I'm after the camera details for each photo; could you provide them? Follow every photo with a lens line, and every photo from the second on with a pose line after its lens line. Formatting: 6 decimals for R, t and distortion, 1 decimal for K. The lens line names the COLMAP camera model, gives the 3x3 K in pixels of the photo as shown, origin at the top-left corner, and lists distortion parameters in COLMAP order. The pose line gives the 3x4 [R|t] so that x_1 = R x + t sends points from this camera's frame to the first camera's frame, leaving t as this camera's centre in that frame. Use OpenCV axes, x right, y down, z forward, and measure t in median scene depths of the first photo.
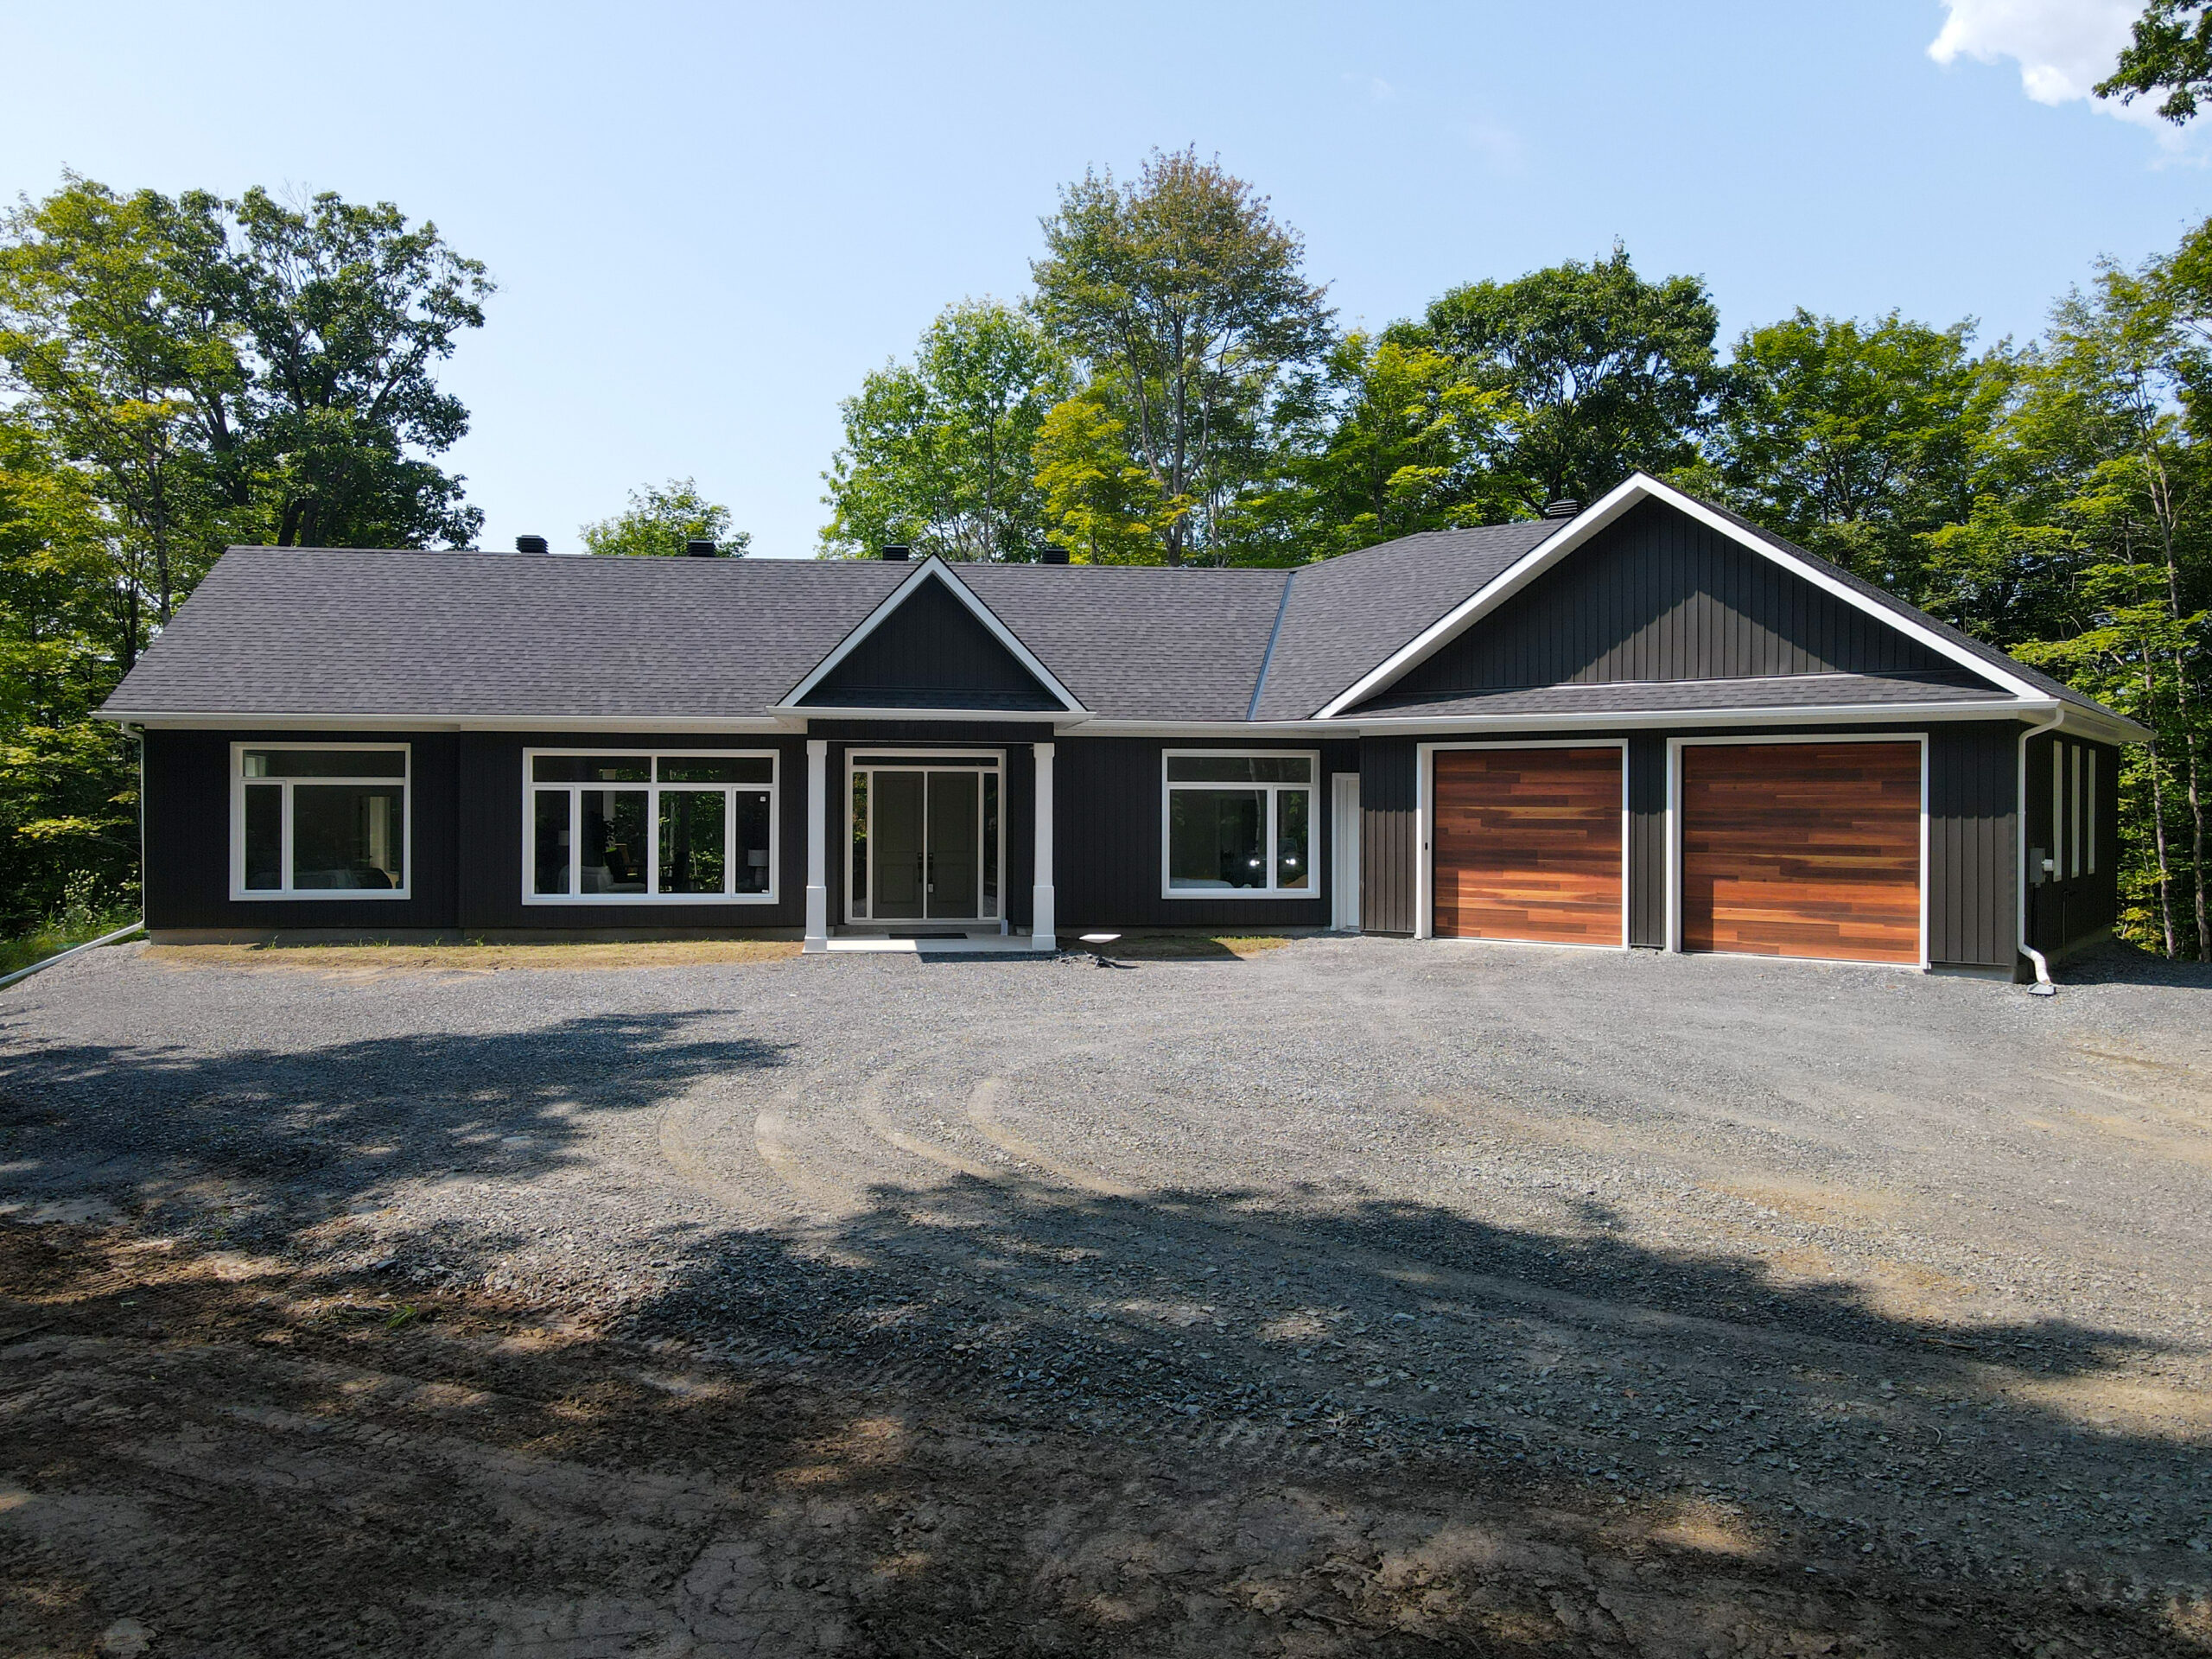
lens RADIAL K [[1663.6, 0, 1057.9], [0, 1663.6, 834.1], [0, 0, 1]] dist [0.004774, -0.013332]
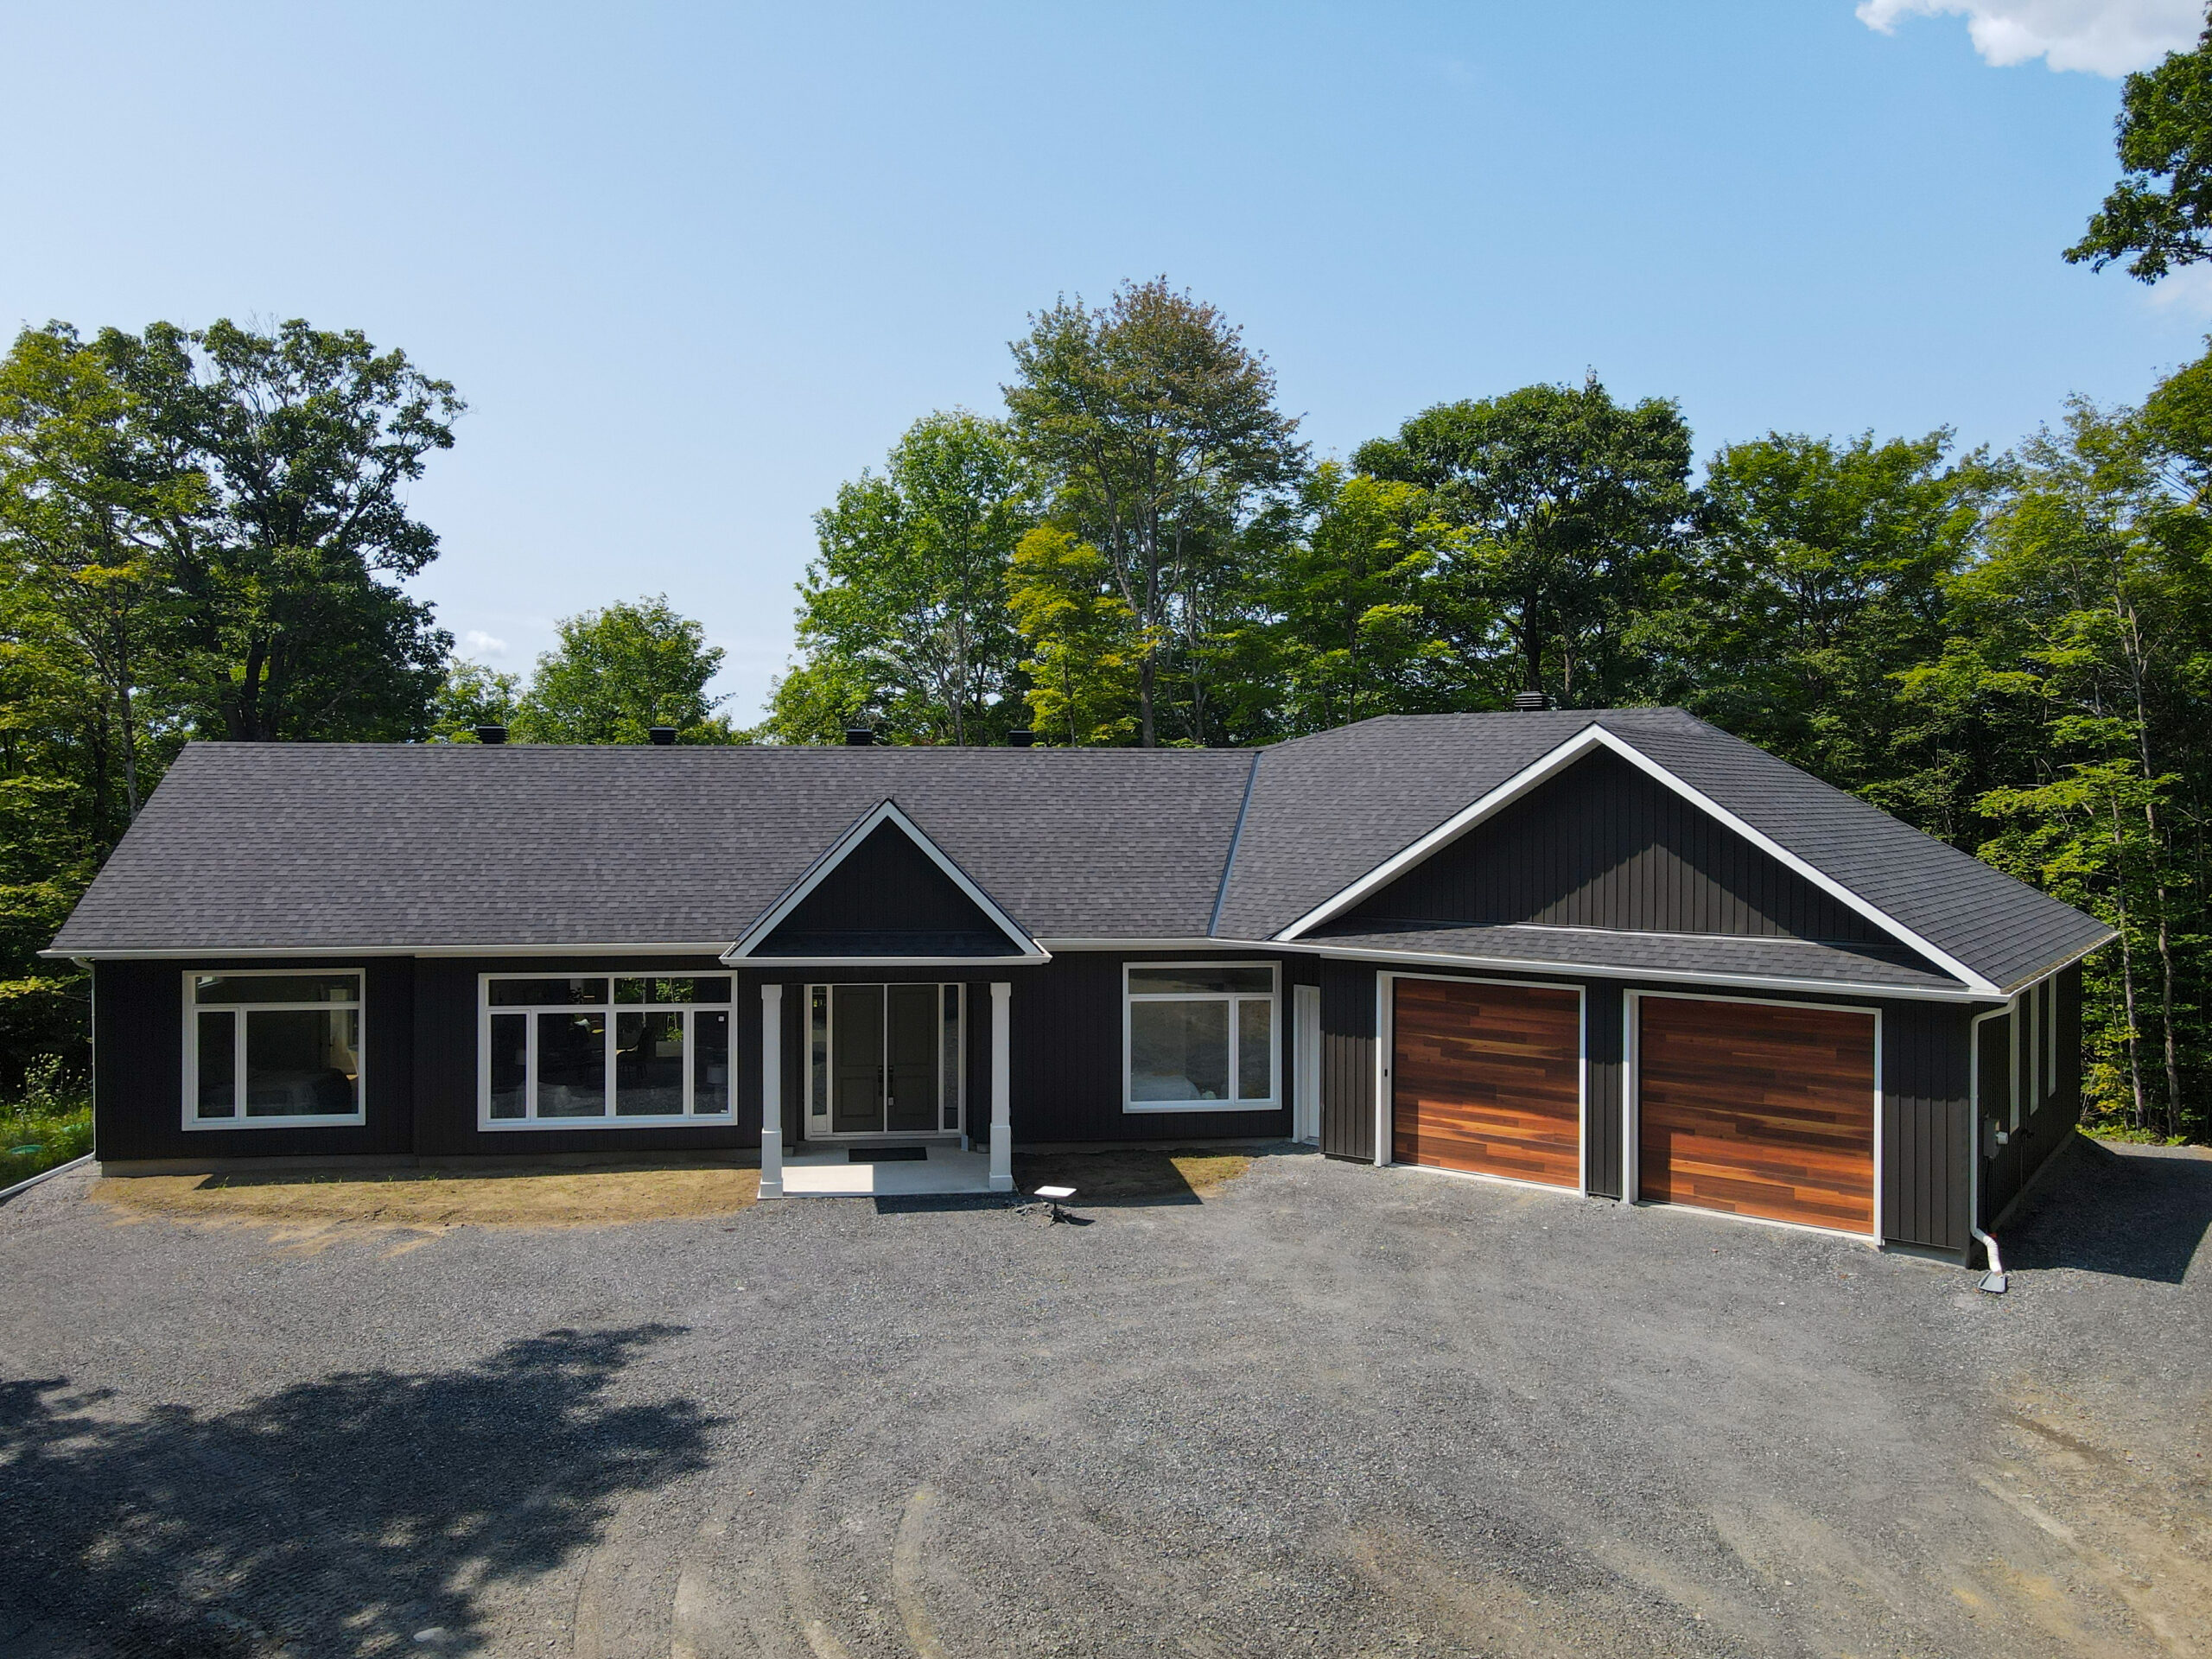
lens RADIAL K [[1663.6, 0, 1057.9], [0, 1663.6, 834.1], [0, 0, 1]] dist [0.004774, -0.013332]
pose [[0.999988, -0.000602, 0.004903, 0.018778], [0.000585, 0.999994, 0.003413, -0.130400], [-0.004905, -0.003410, 0.999982, 0.004439]]
